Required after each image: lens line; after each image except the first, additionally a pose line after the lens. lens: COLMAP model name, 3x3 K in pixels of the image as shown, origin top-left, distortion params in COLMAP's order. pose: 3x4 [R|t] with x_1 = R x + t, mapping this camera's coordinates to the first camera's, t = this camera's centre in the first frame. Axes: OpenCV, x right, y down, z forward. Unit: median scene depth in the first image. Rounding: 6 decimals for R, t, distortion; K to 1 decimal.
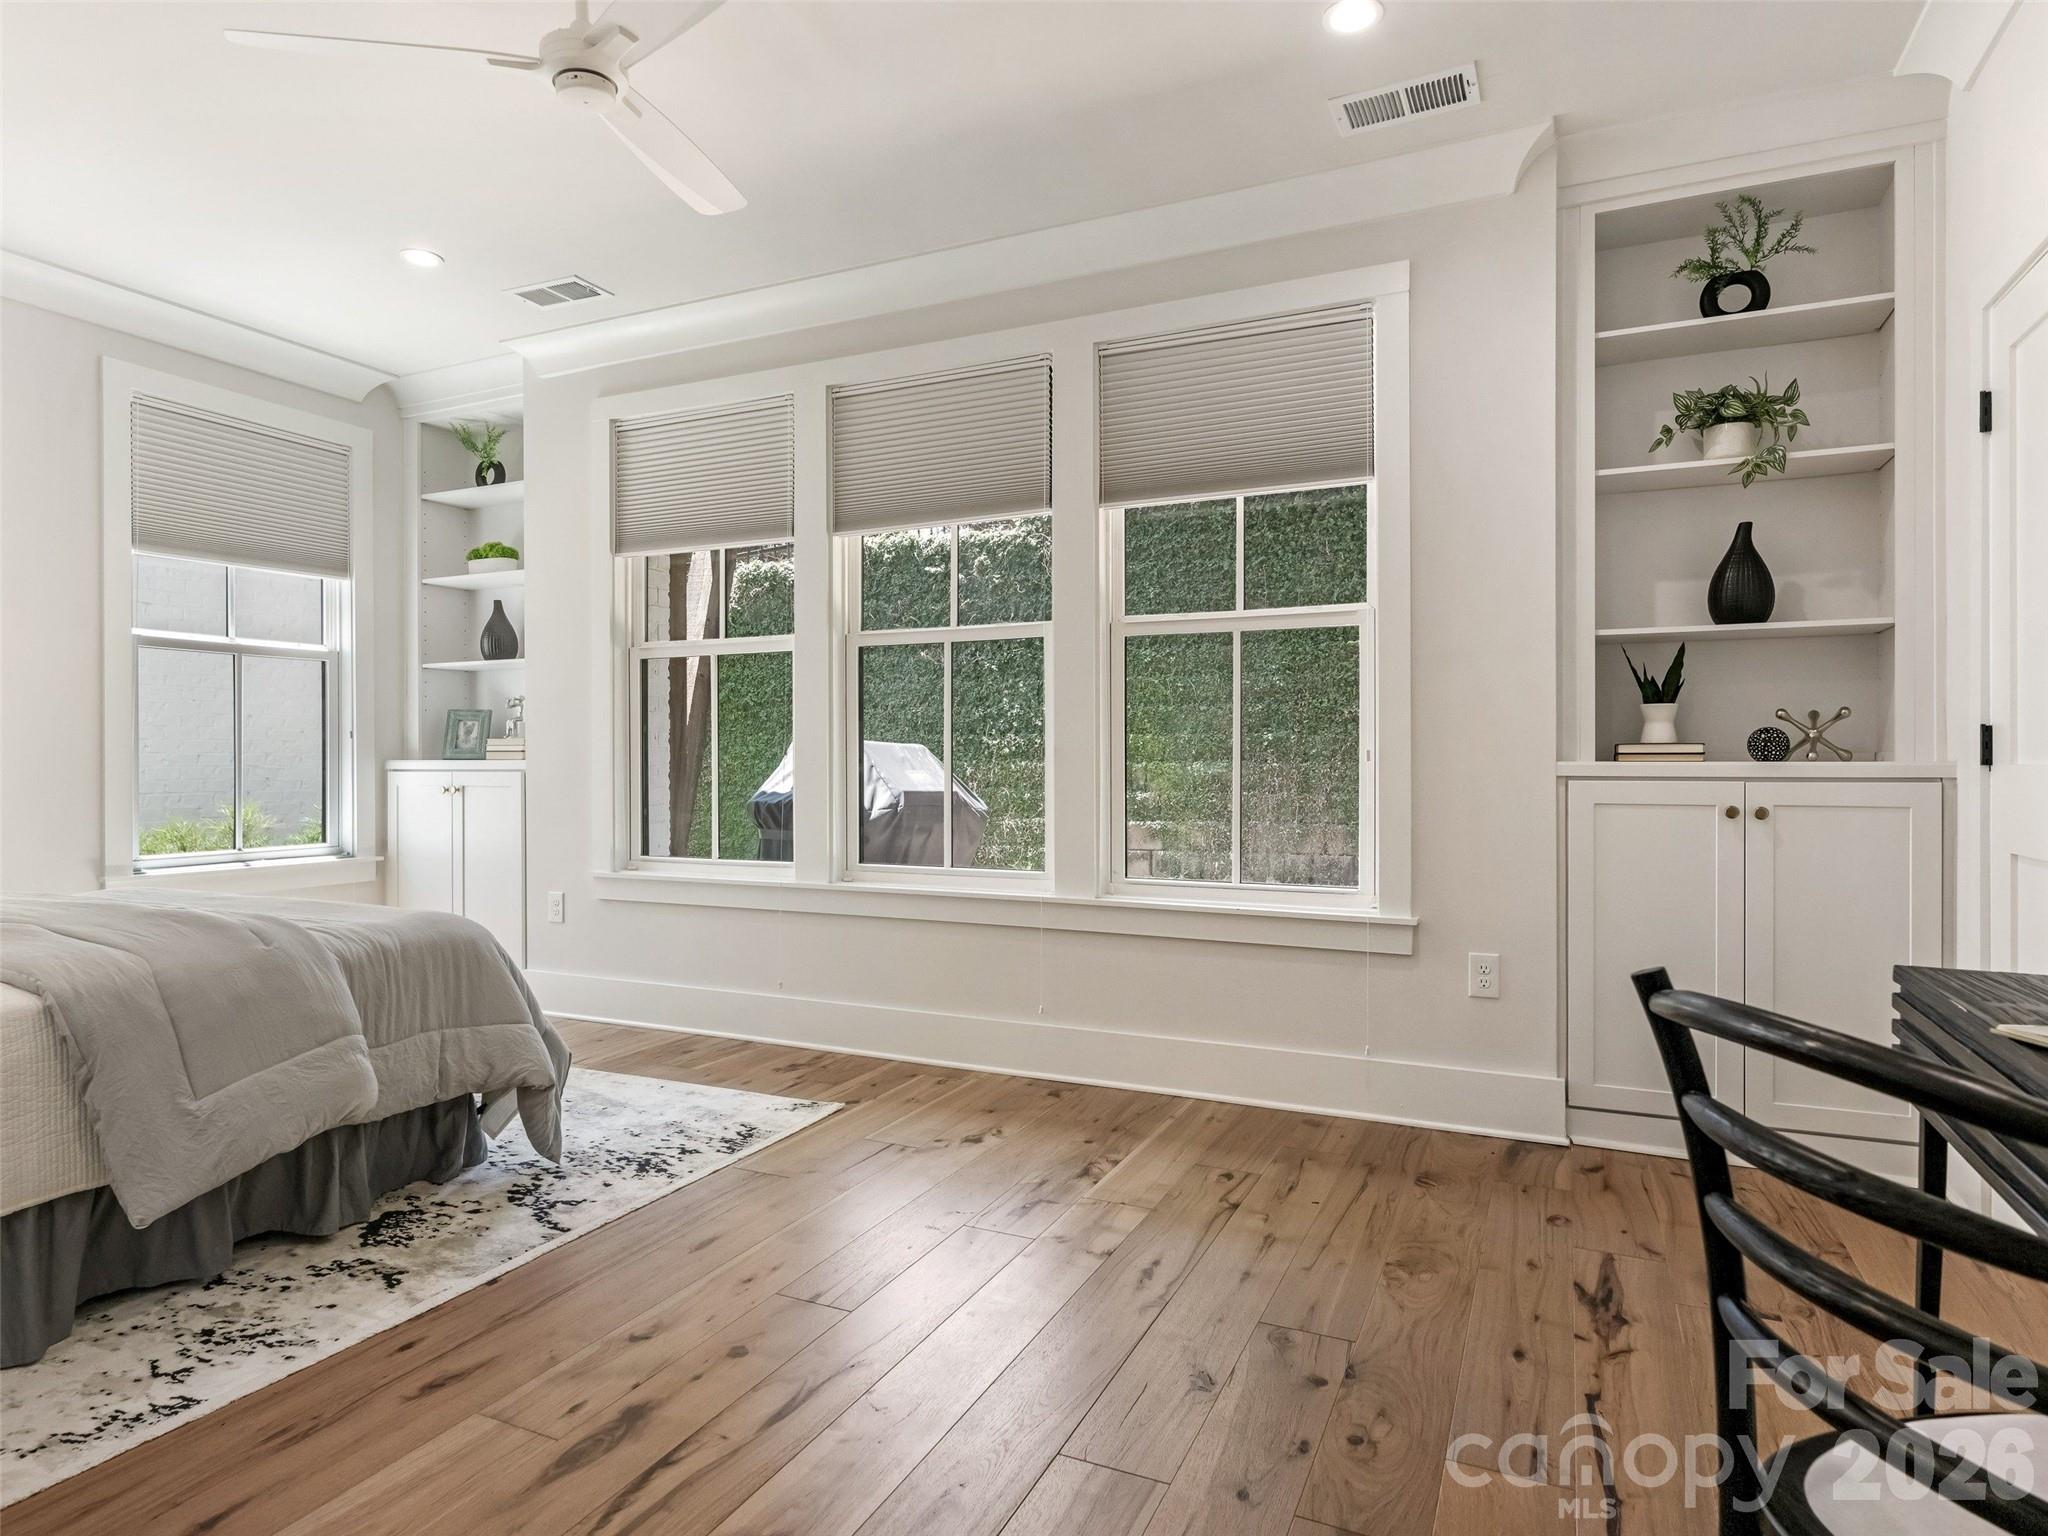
lens RADIAL K [[1207.2, 0, 1025.7], [0, 1207.2, 756.1], [0, 0, 1]] dist [-0.000734, 0.000620]
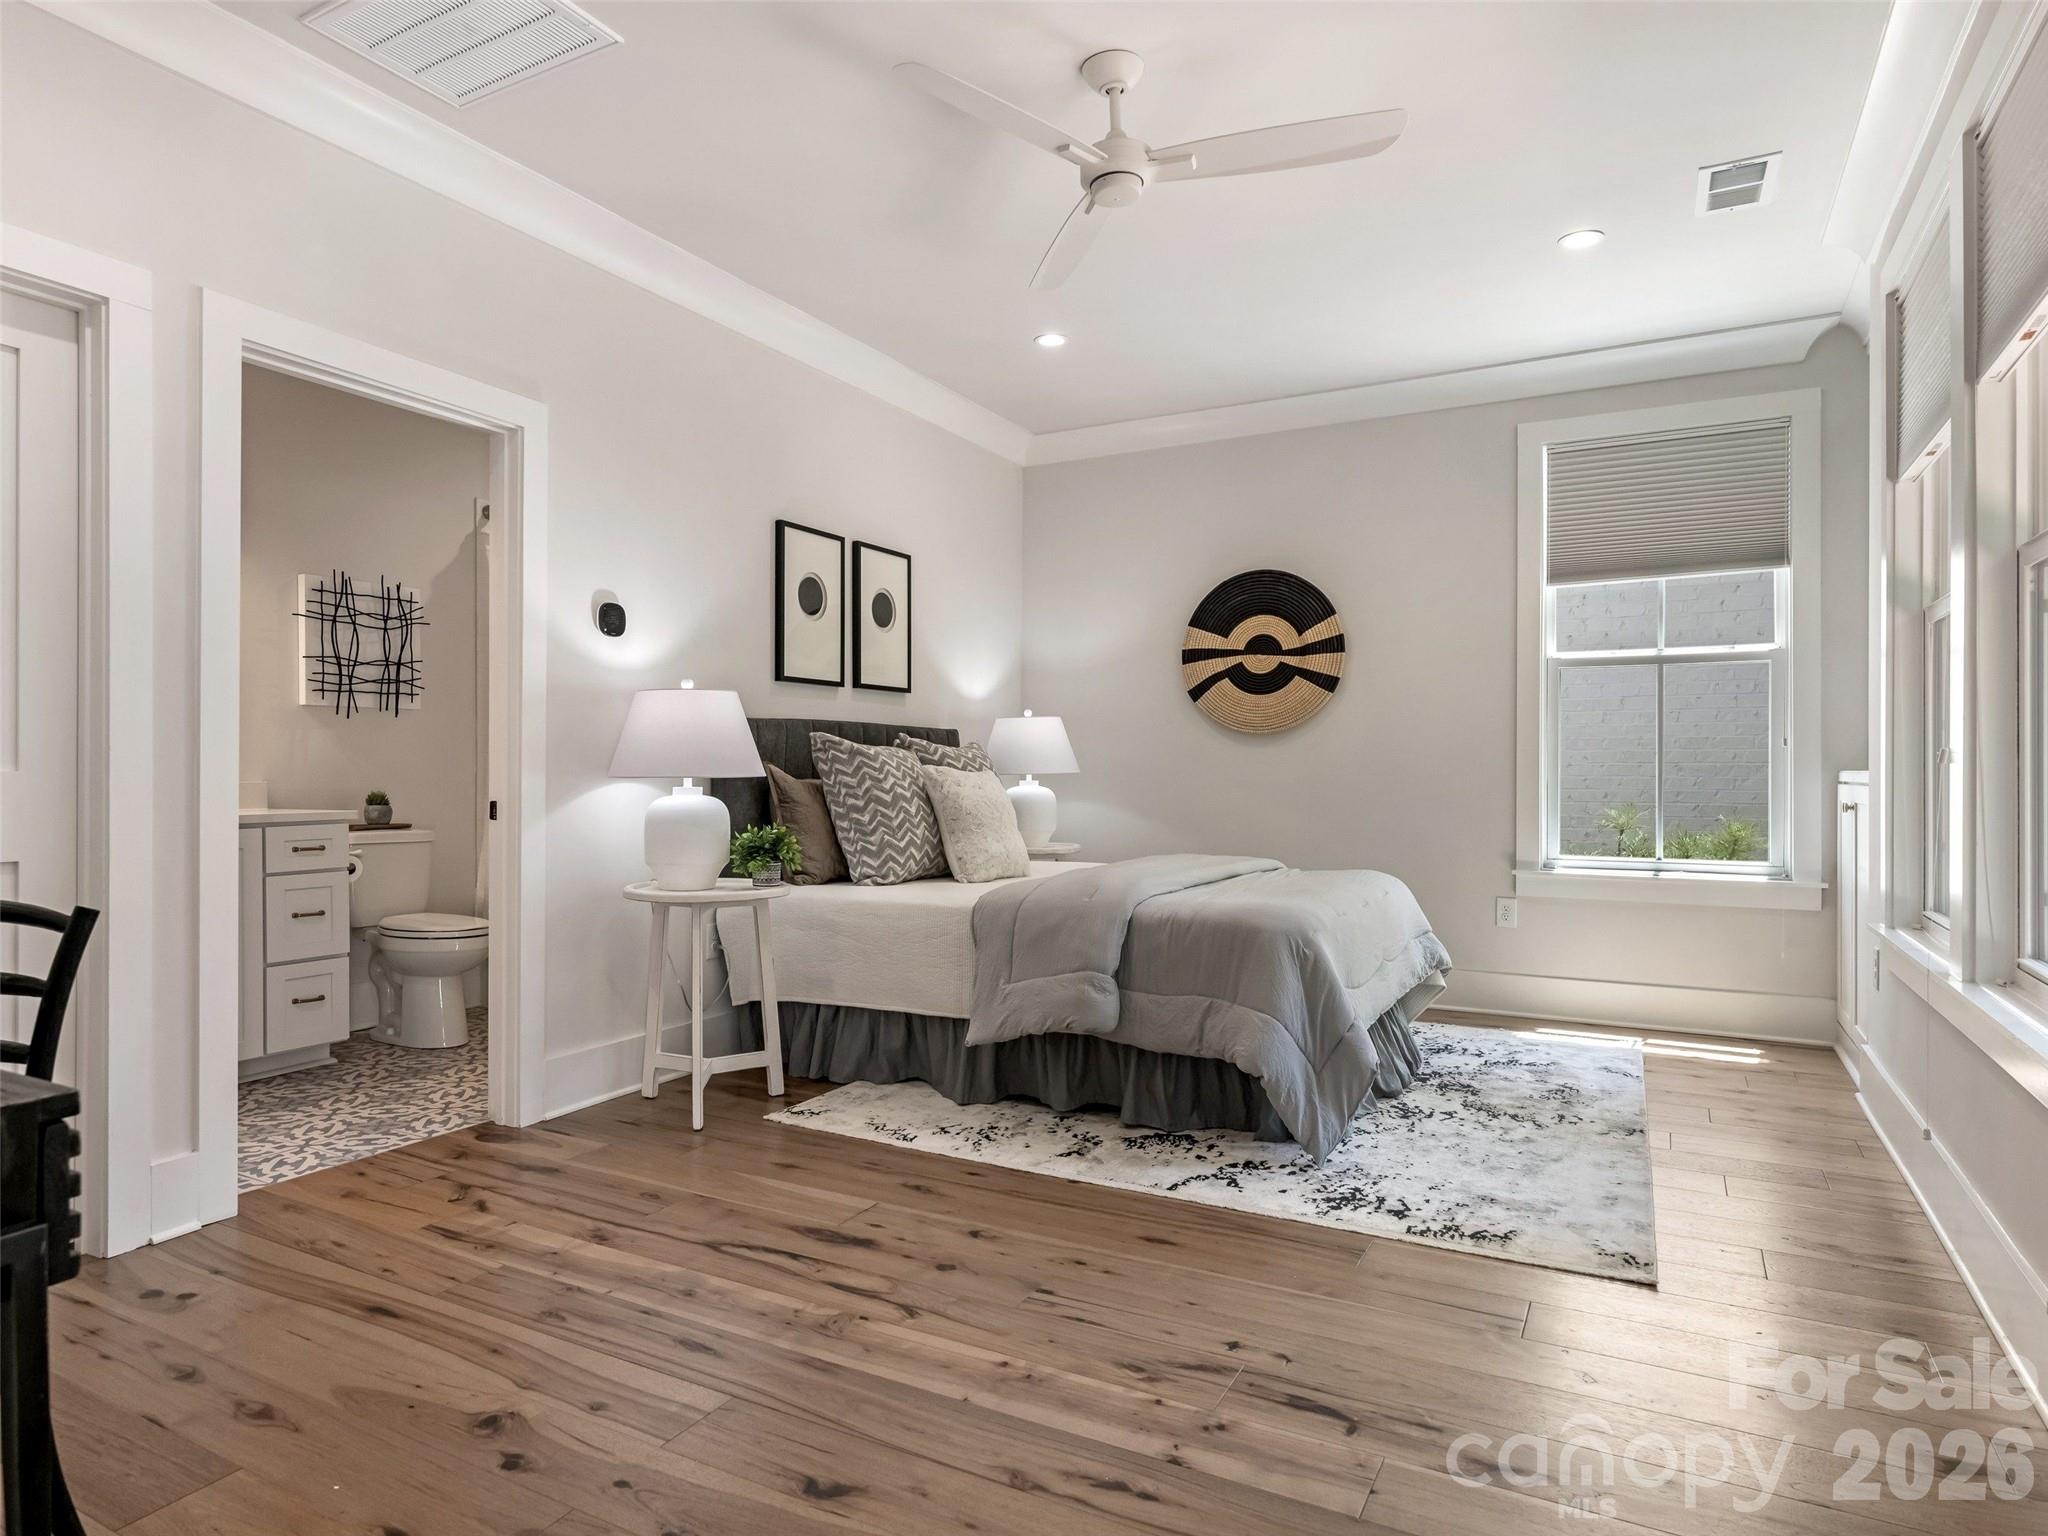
lens RADIAL K [[1334.4, 0, 1021.6], [0, 1334.4, 772.4], [0, 0, 1]] dist [-0.000128, 0.001382]
pose [[-0.120065, 0.002270, -0.992763, 0.803409], [0.003359, 0.999993, 0.001880, 0.001459], [0.992760, -0.003109, -0.120072, 0.934391]]
